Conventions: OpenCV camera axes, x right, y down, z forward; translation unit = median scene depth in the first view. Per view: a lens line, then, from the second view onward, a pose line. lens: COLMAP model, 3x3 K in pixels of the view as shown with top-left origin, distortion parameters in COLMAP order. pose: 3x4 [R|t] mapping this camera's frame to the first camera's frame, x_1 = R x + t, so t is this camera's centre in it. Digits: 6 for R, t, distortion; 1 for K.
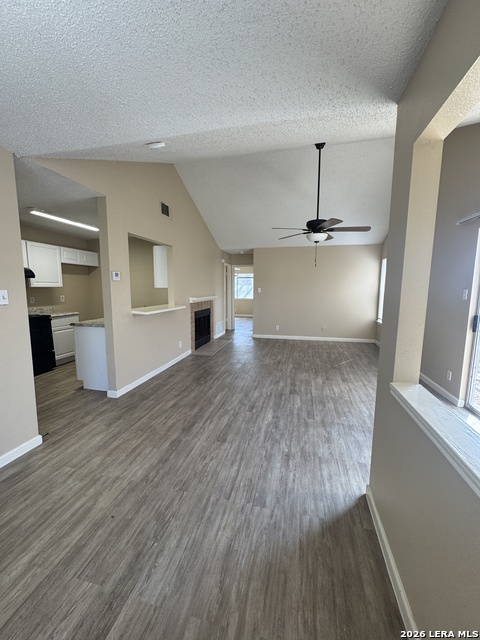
lens RADIAL K [[257.5, 0, 240.1], [0, 257.5, 320.0], [0, 0, 1]] dist [0.000112, 0.000001]
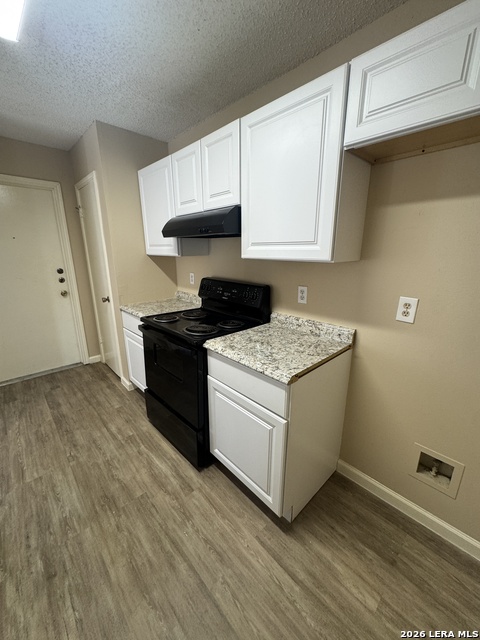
lens RADIAL K [[257.5, 0, 240.1], [0, 257.5, 320.2], [0, 0, 1]] dist [0.000112, 0.000001]
pose [[-0.552158, 0.220512, -0.804050, -0.440079], [-0.109450, 0.936873, 0.332100, -0.148930], [0.826525, 0.271374, -0.493166, 1.075928]]
